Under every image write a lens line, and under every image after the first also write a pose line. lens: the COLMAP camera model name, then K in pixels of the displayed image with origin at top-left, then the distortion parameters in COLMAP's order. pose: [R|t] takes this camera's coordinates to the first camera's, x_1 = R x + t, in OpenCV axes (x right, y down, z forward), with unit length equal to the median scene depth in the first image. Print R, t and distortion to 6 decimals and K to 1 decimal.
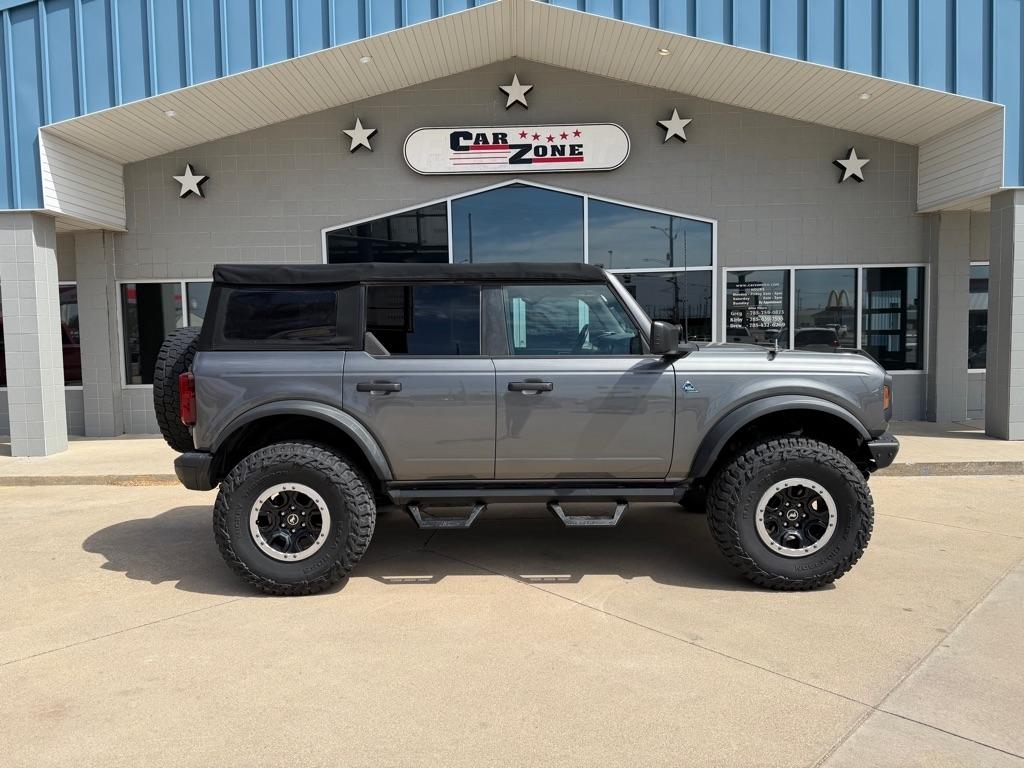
lens RADIAL K [[756.0, 0, 510.3], [0, 756.0, 395.0], [0, 0, 1]] dist [0.022171, -0.055799]
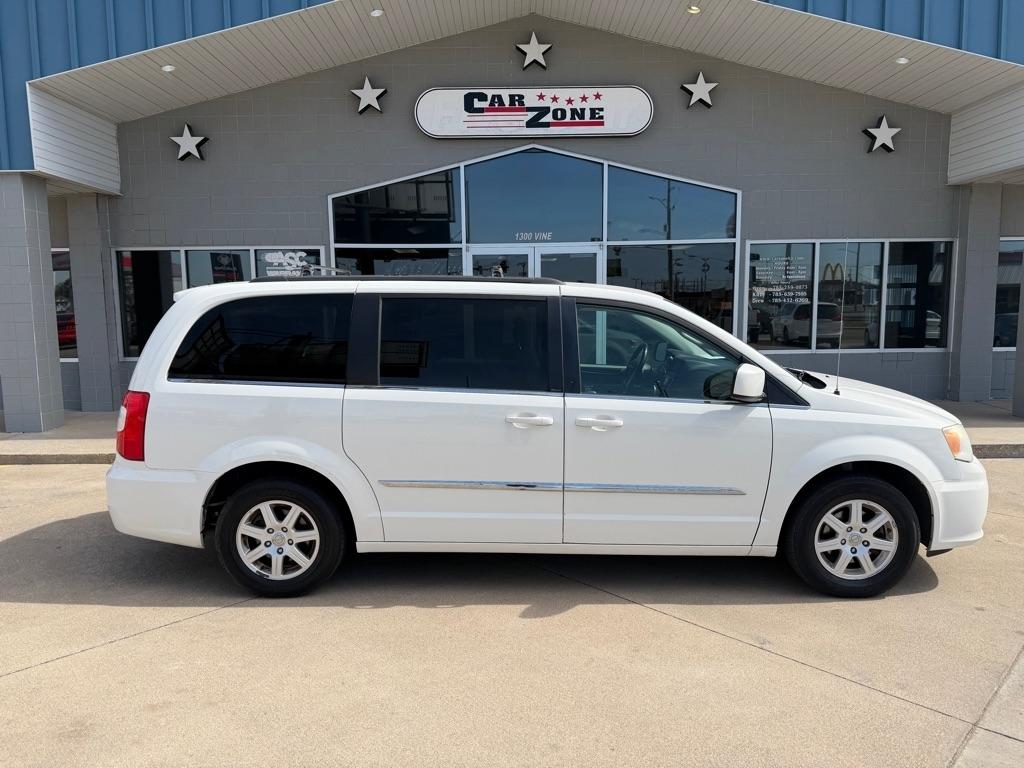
lens RADIAL K [[756.0, 0, 513.6], [0, 756.0, 401.2], [0, 0, 1]] dist [0.022171, -0.055799]
pose [[0.999839, 0.006418, 0.016768, -0.030978], [-0.007186, 0.998910, 0.046114, -0.006042], [-0.016454, -0.046227, 0.998795, 0.034443]]
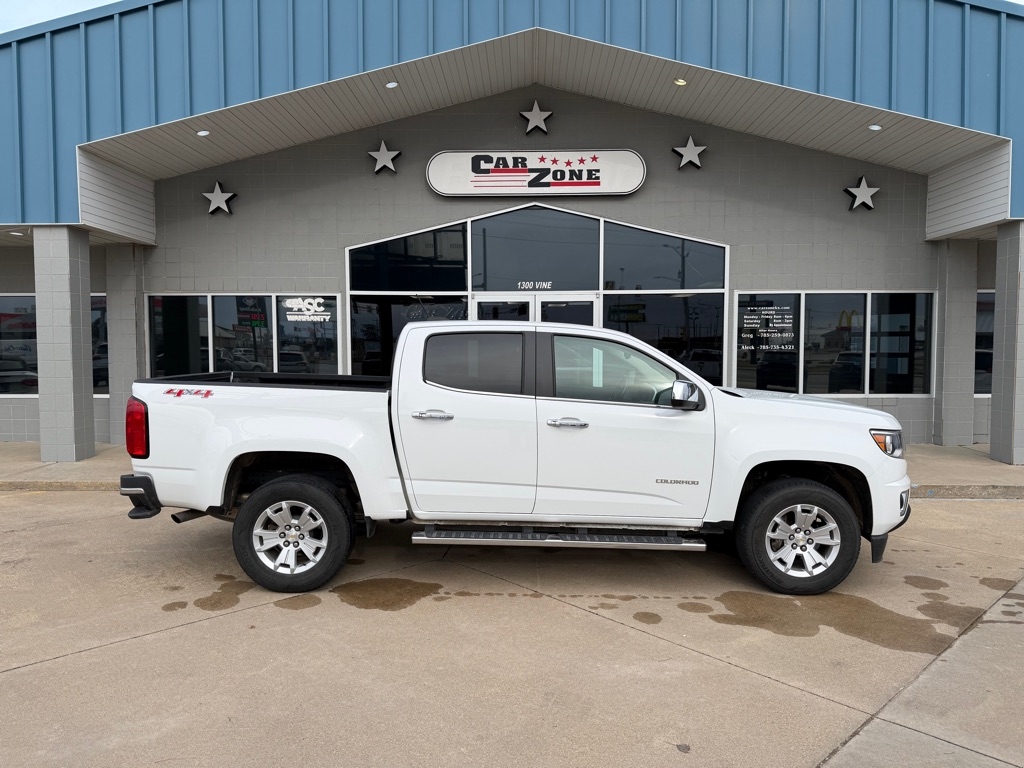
lens RADIAL K [[756.0, 0, 513.4], [0, 756.0, 392.2], [0, 0, 1]] dist [0.022171, -0.055799]
pose [[0.999791, 0.018541, -0.008601, -0.007553], [-0.018726, 0.999583, -0.021995, -0.002672], [0.008189, 0.022151, 0.999721, -0.024443]]
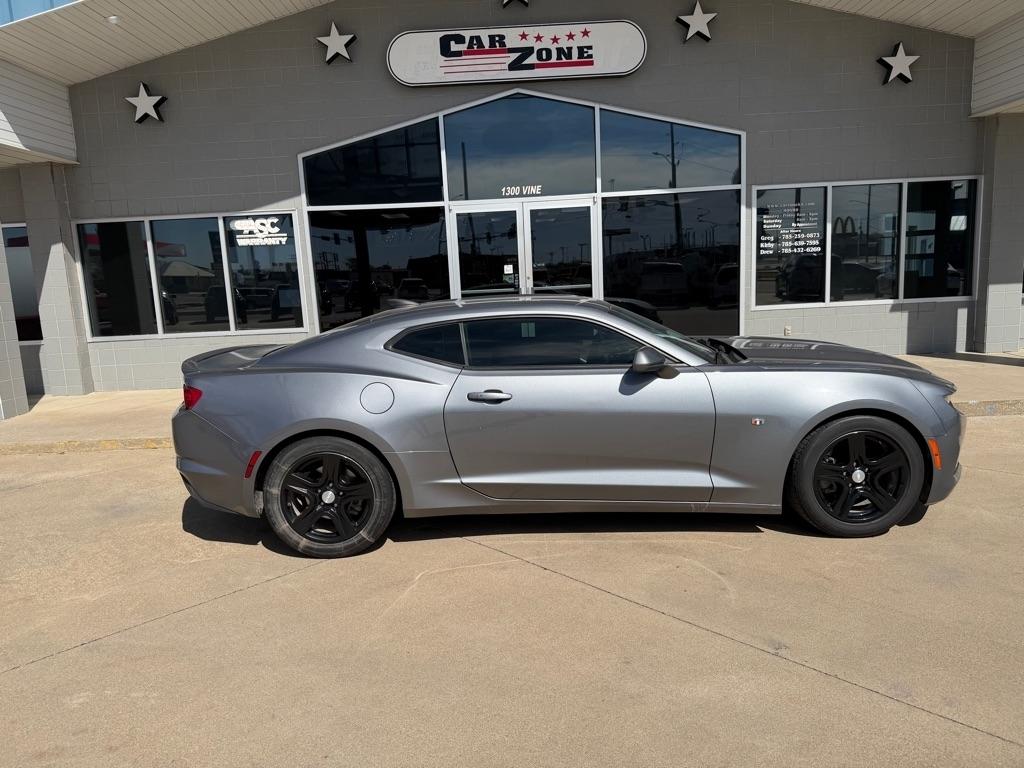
lens RADIAL K [[761.2, 0, 511.8], [0, 761.2, 404.3], [0, 0, 1]] dist [-0.003362, -0.013572]
pose [[0.999585, -0.028773, 0.001280, -0.009939], [0.028534, 0.995367, 0.091820, -0.003492], [-0.003916, -0.091746, 0.995775, 0.093034]]
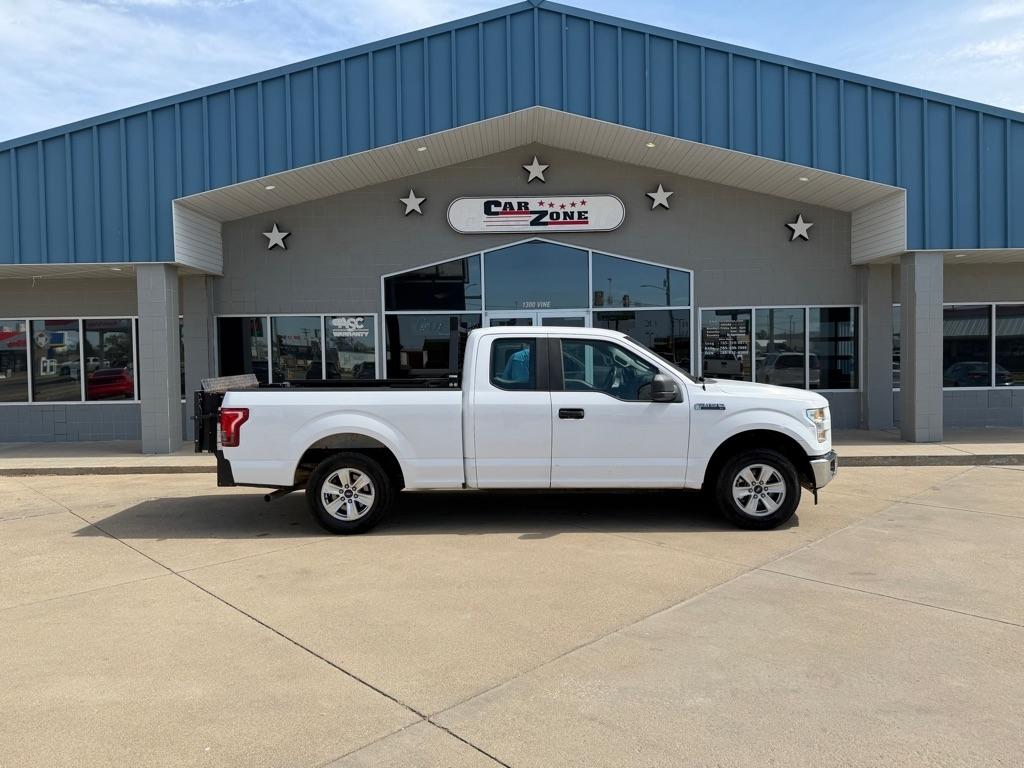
lens RADIAL K [[763.3, 0, 521.2], [0, 763.3, 383.3], [0, 0, 1]] dist [0.011621, -0.005780]
pose [[0.999868, 0.003793, 0.015792, -0.036008], [-0.003087, 0.999005, -0.044496, 0.016574], [-0.015945, 0.044442, 0.998885, -0.271228]]
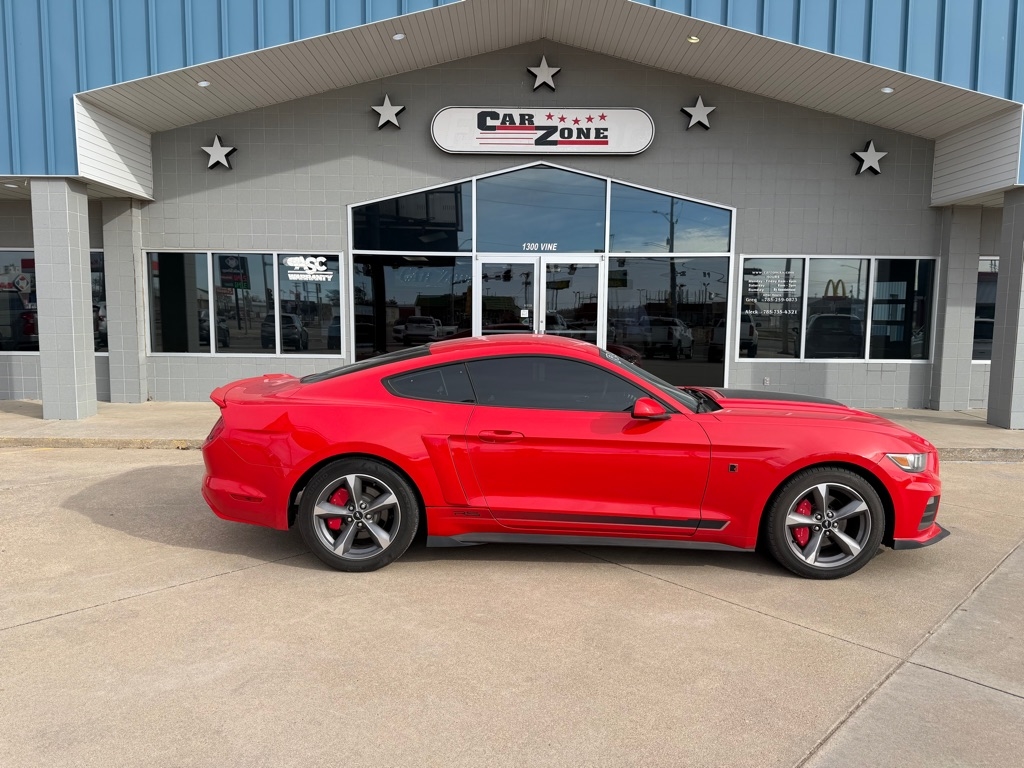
lens RADIAL K [[756.0, 0, 513.4], [0, 756.0, 402.6], [0, 0, 1]] dist [0.022171, -0.055799]
pose [[0.999518, 0.027298, 0.014776, -0.036079], [-0.027799, 0.999004, 0.034889, 0.004890], [-0.013809, -0.035283, 0.999282, -0.026182]]
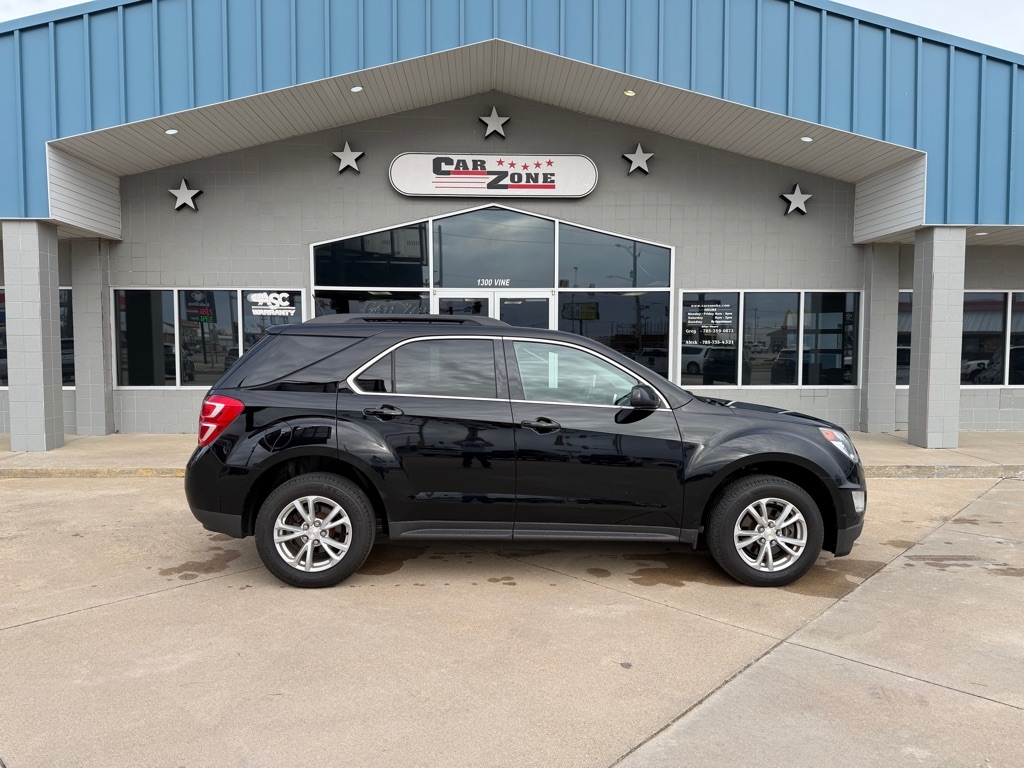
lens RADIAL K [[756.0, 0, 518.3], [0, 756.0, 399.7], [0, 0, 1]] dist [0.022171, -0.055799]
pose [[0.998156, 0.016666, 0.058360, -0.015037], [-0.016051, 0.999811, -0.011001, 0.008397], [-0.058532, 0.010044, 0.998235, -0.082297]]
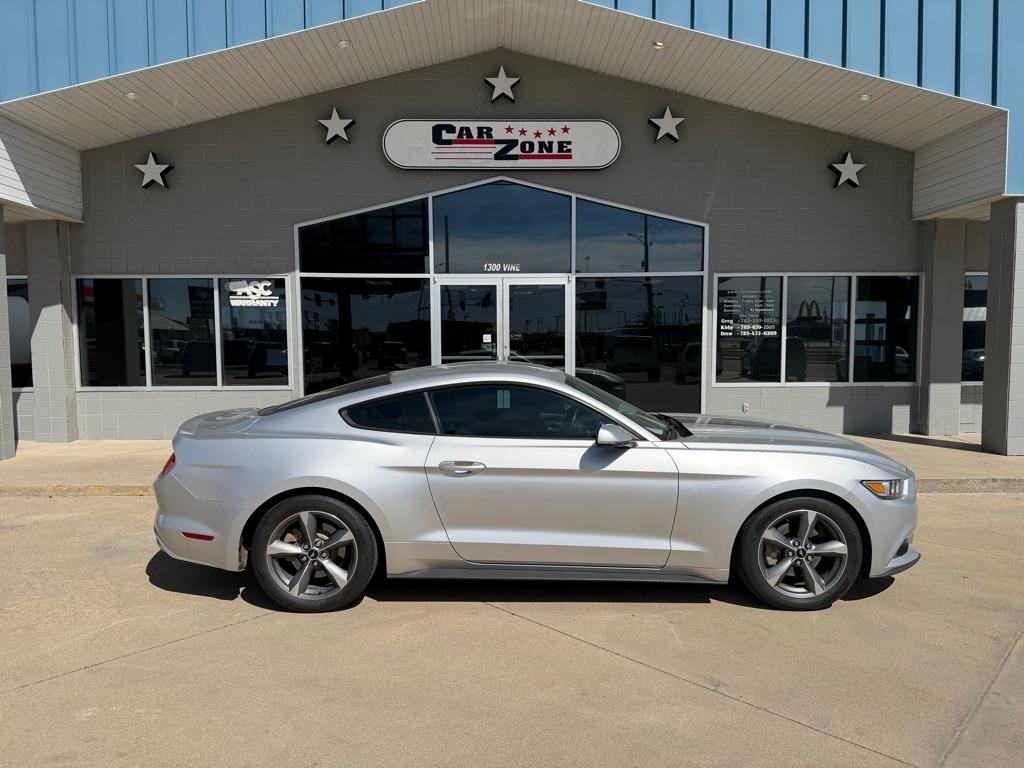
lens RADIAL K [[756.0, 0, 511.5], [0, 756.0, 401.1], [0, 0, 1]] dist [0.022171, -0.055799]
pose [[0.999163, 0.011557, 0.039236, -0.013562], [-0.011596, 0.999932, 0.000764, -0.003100], [-0.039224, -0.001218, 0.999230, 0.048367]]
